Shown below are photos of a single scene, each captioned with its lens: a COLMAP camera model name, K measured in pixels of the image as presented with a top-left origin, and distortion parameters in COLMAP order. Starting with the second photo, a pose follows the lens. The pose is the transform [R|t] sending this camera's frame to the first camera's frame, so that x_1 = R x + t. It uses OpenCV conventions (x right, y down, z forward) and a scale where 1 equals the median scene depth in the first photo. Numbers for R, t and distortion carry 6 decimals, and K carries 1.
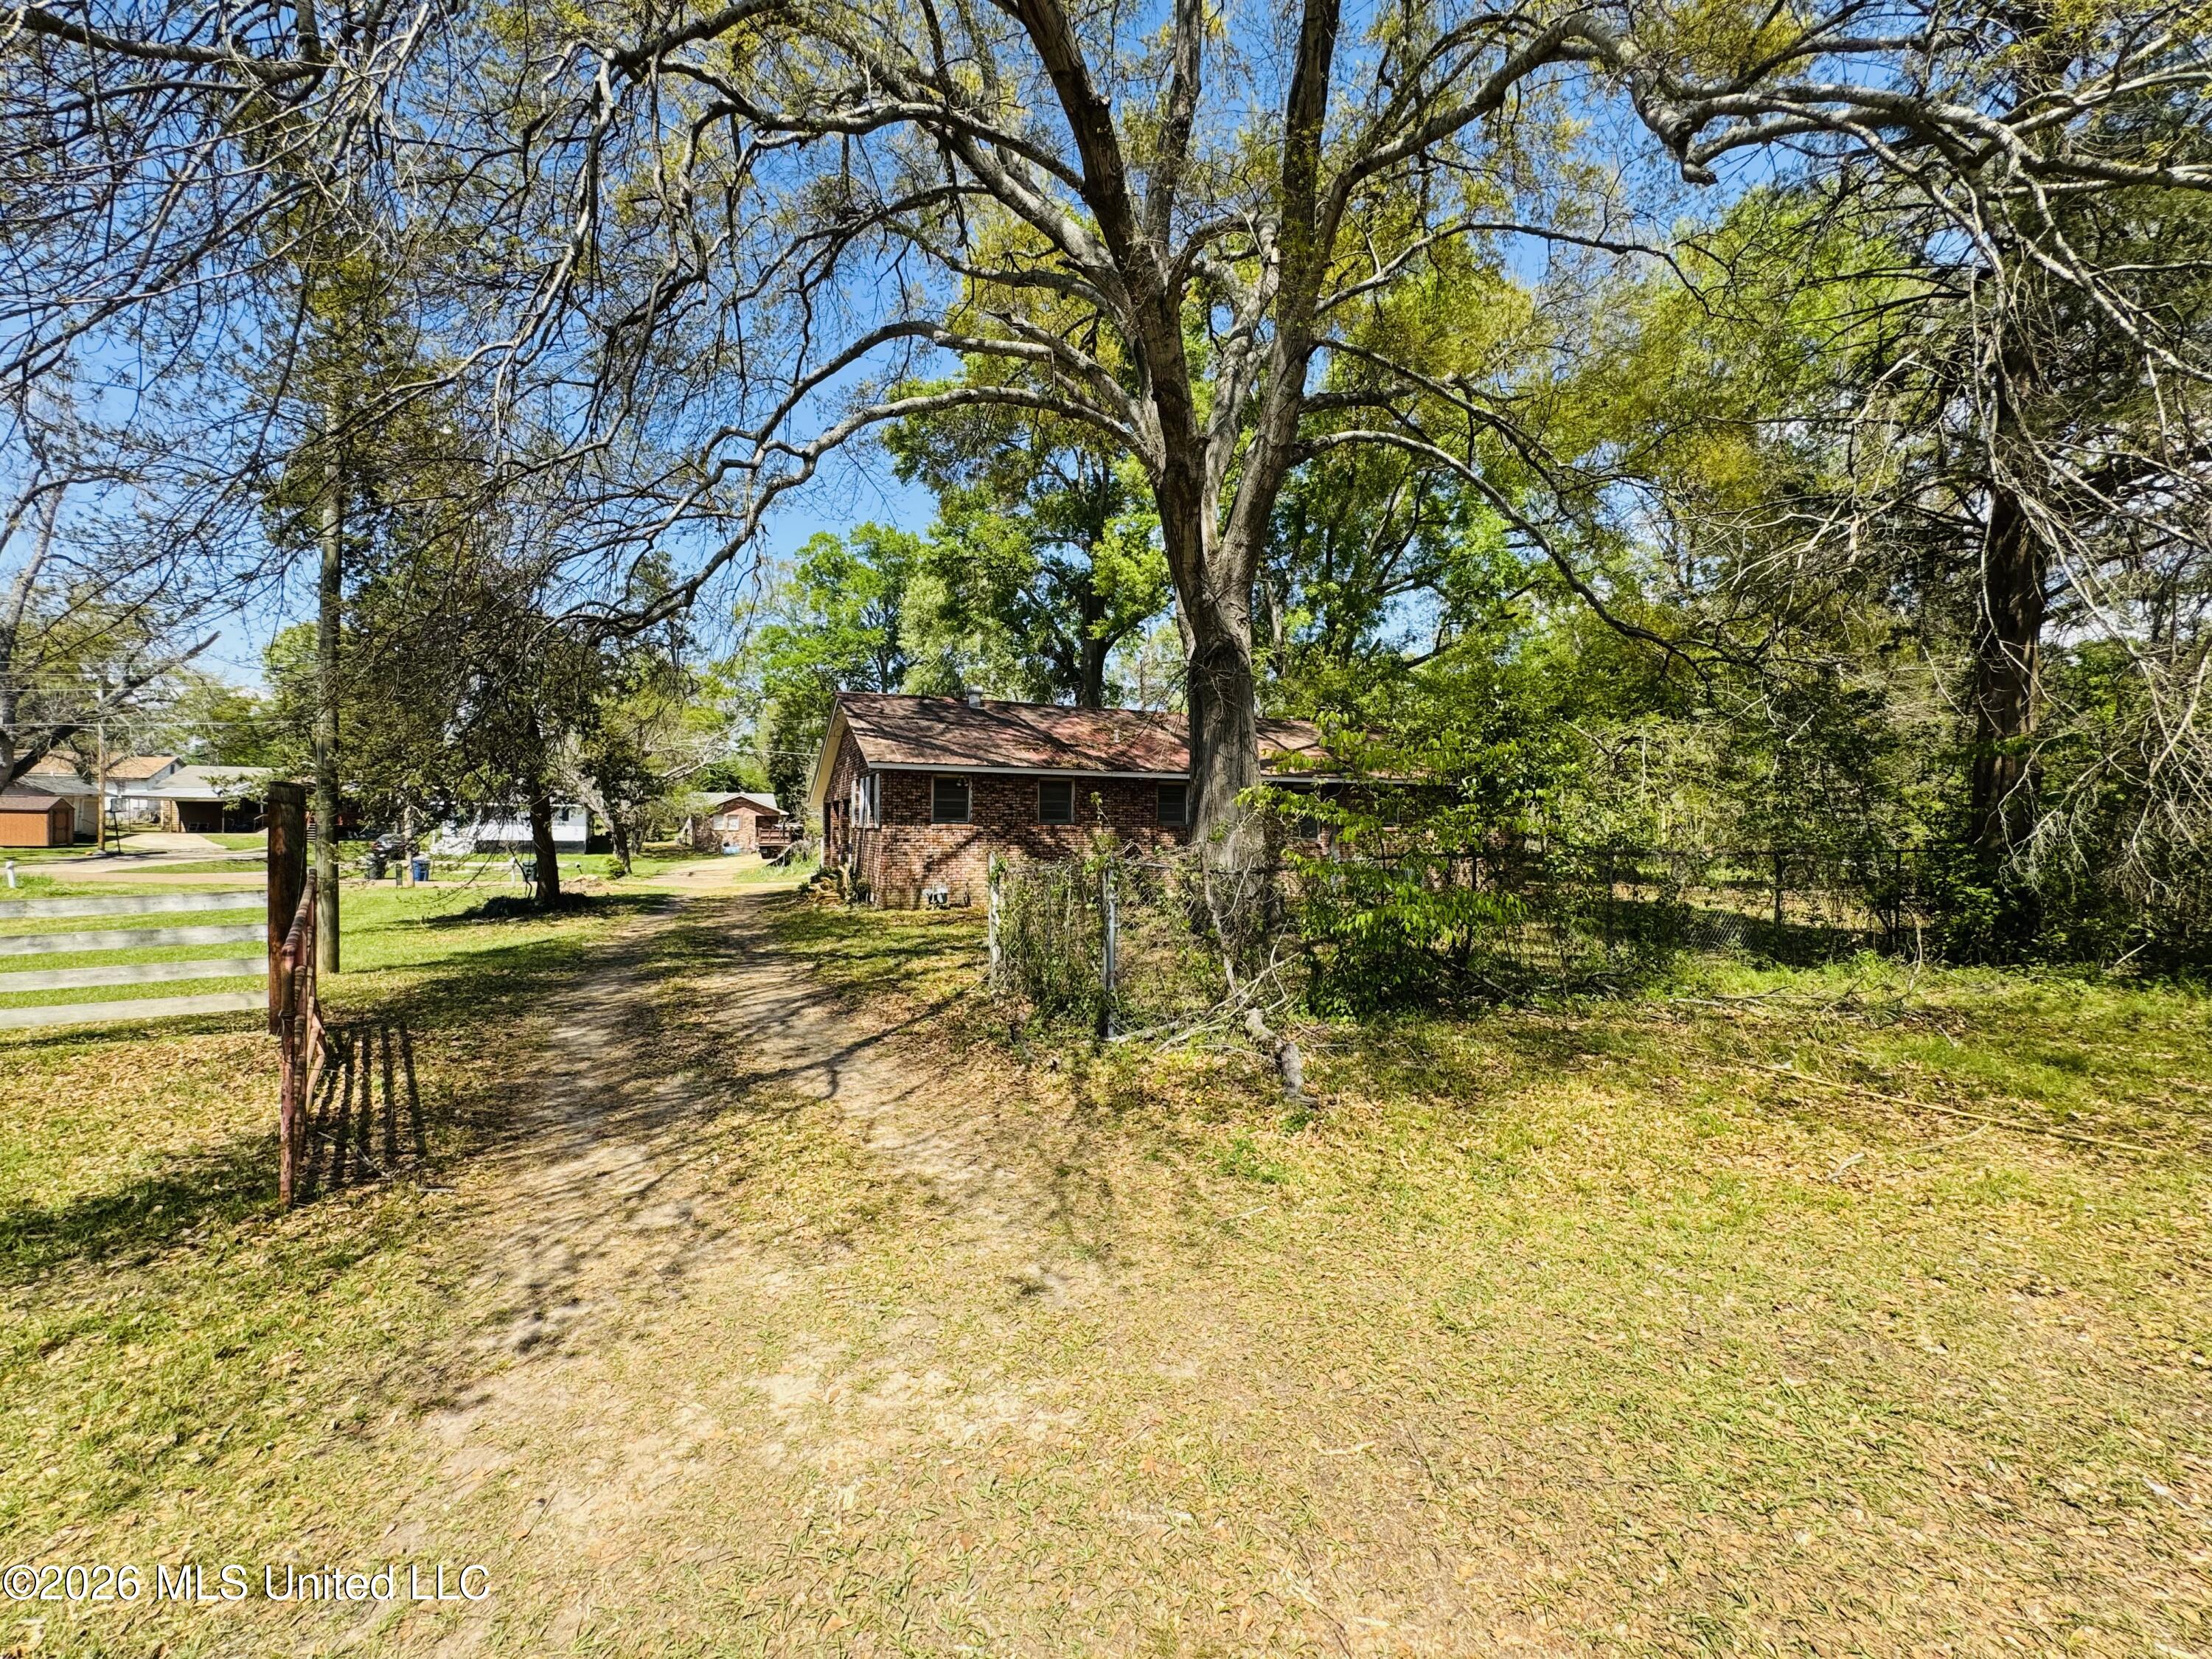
lens RADIAL K [[891.7, 0, 1103.0], [0, 891.7, 825.4], [0, 0, 1]] dist [-0.004205, 0.000991]
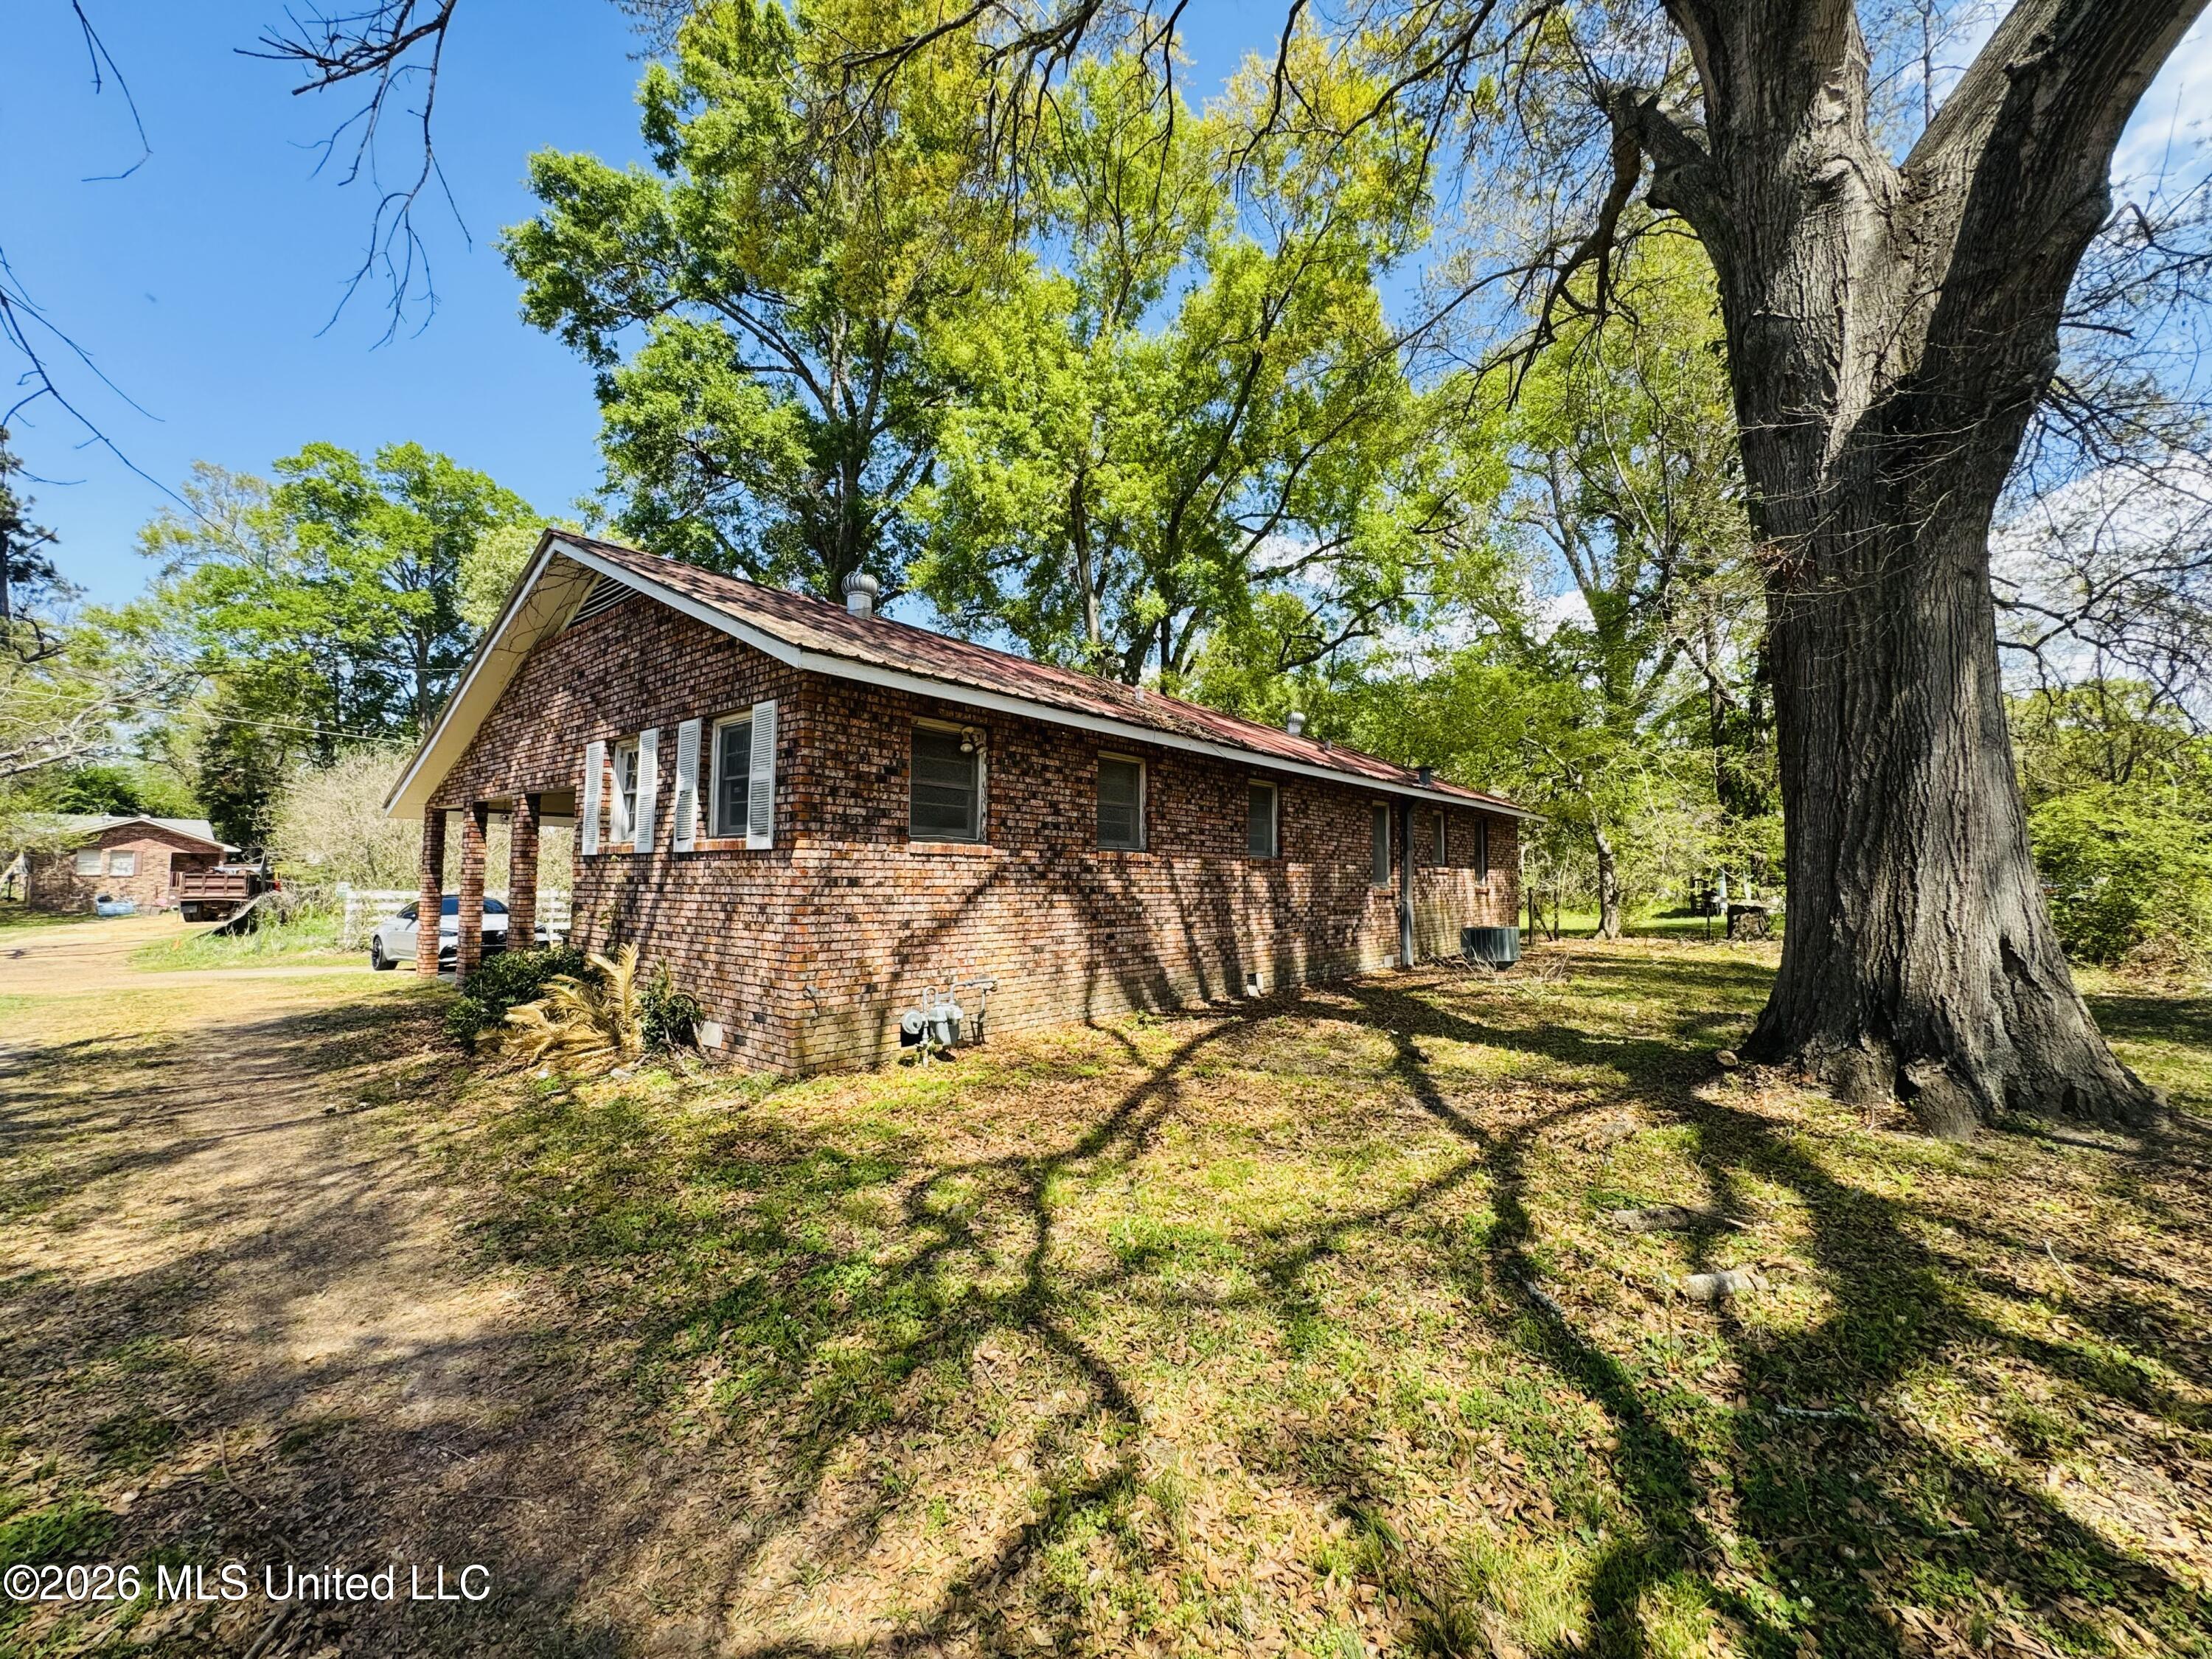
lens RADIAL K [[891.7, 0, 1100.1], [0, 891.7, 827.9], [0, 0, 1]] dist [-0.004205, 0.000991]
pose [[0.901347, 0.028112, 0.432185, -0.244639], [-0.004510, 0.998446, -0.055539, 0.011919], [-0.433075, 0.048111, 0.900073, 0.524738]]
